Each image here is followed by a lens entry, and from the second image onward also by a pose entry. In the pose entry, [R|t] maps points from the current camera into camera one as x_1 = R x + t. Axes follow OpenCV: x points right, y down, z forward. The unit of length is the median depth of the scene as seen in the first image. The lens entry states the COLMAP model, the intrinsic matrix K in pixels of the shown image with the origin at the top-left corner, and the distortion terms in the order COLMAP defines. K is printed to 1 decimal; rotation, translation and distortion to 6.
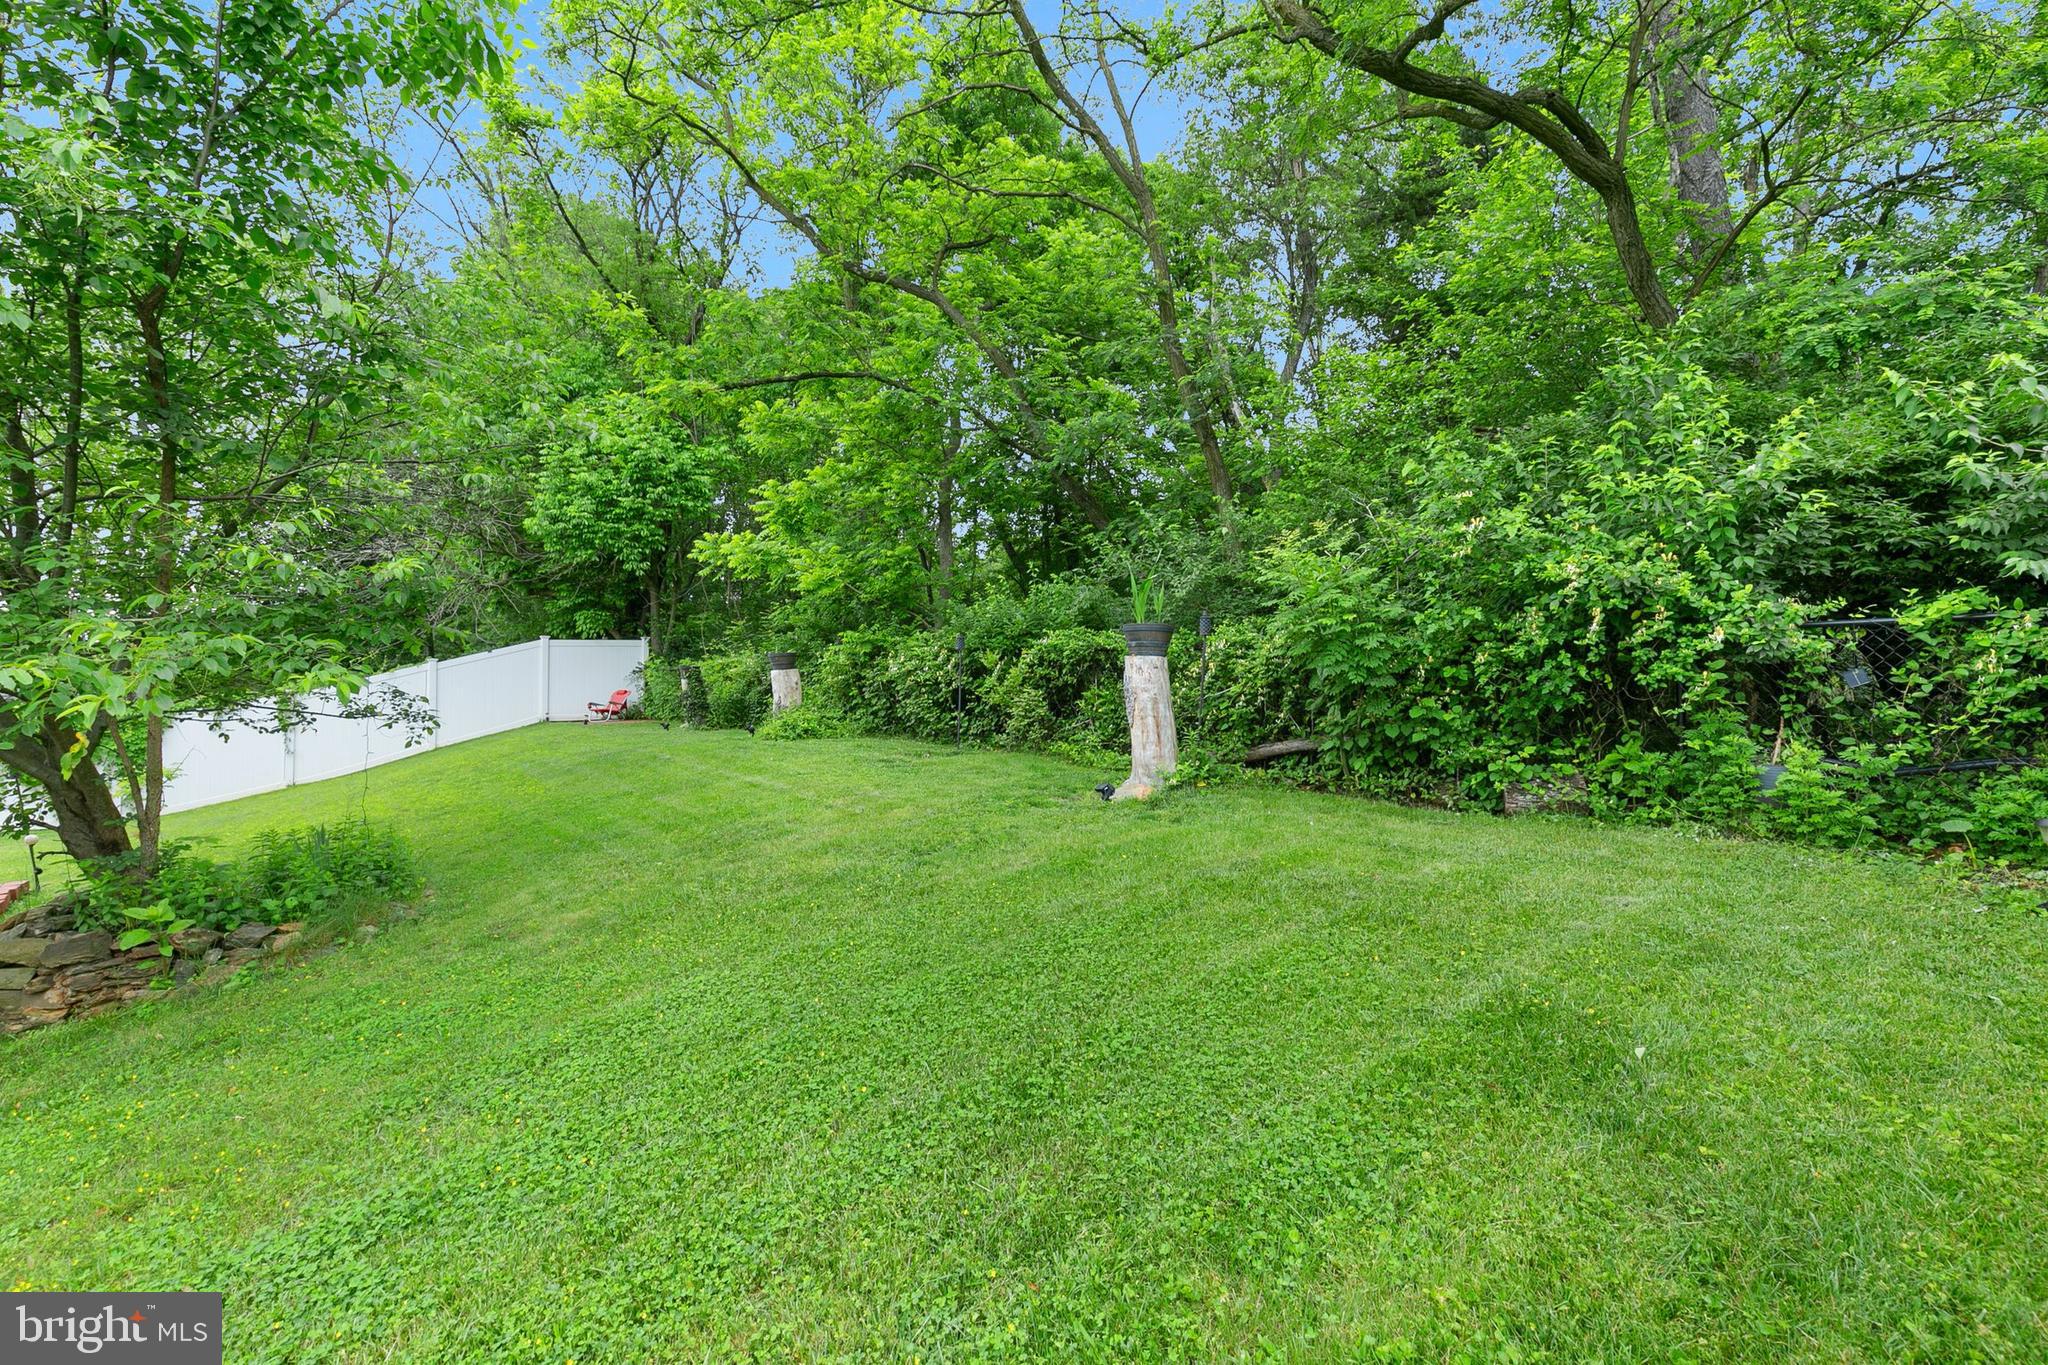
lens RADIAL K [[919.8, 0, 1021.1], [0, 919.8, 680.8], [0, 0, 1]] dist [0.007543, -0.001441]
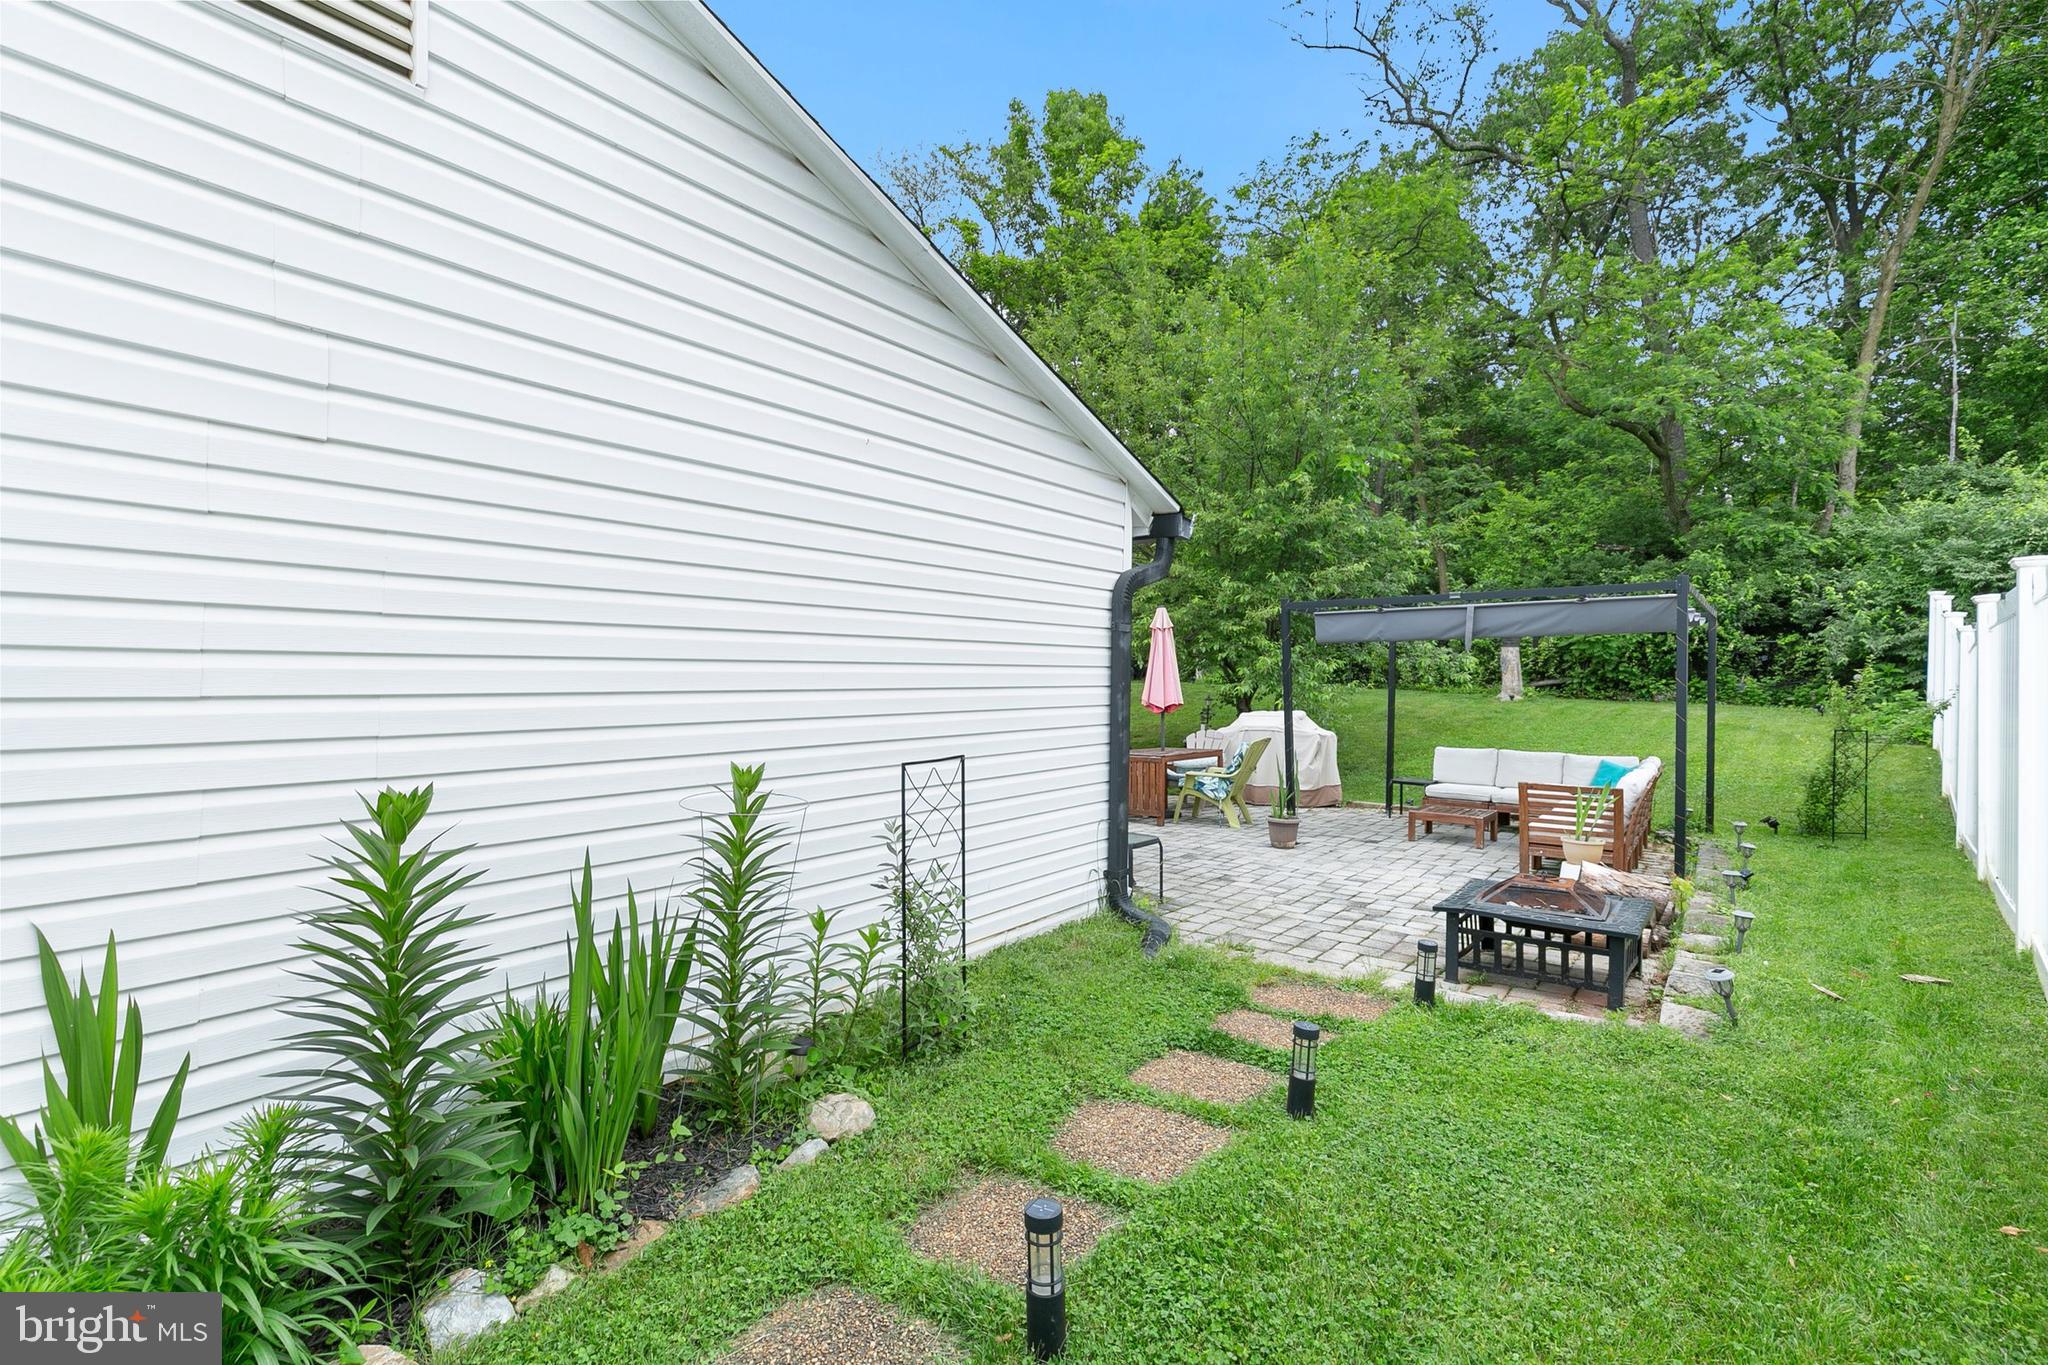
lens RADIAL K [[919.8, 0, 1021.1], [0, 919.8, 680.8], [0, 0, 1]] dist [0.007543, -0.001441]
pose [[0.989308, 0.000106, 0.145840, -2.303645], [-0.005854, 0.999223, 0.038984, -0.035925], [-0.145722, -0.039421, 0.988540, -1.971045]]
